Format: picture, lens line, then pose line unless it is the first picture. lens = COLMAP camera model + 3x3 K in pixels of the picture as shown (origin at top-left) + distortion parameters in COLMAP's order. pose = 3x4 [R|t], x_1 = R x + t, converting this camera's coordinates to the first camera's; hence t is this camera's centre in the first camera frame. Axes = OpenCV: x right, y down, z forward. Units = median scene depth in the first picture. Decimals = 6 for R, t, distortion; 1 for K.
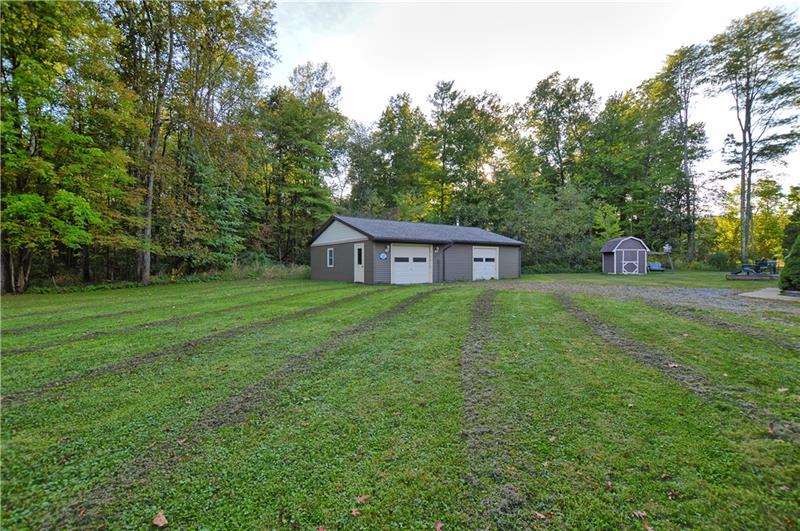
lens RADIAL K [[358.8, 0, 402.1], [0, 358.8, 262.3], [0, 0, 1]] dist [-0.018289, 0.000771]
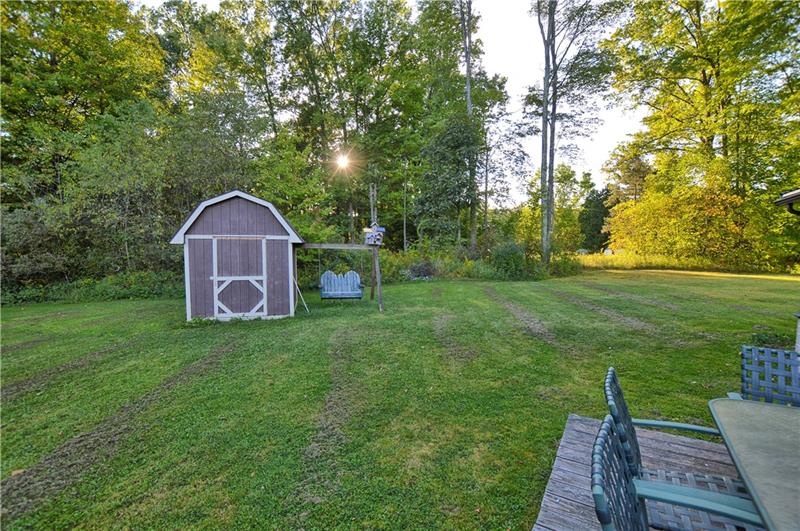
lens RADIAL K [[358.8, 0, 398.3], [0, 358.8, 266.8], [0, 0, 1]] dist [-0.018289, 0.000771]
pose [[0.926196, -0.026274, 0.376126, 0.407034], [0.009981, 0.998928, 0.045202, -0.013714], [-0.376910, -0.038112, 0.925465, 0.424812]]
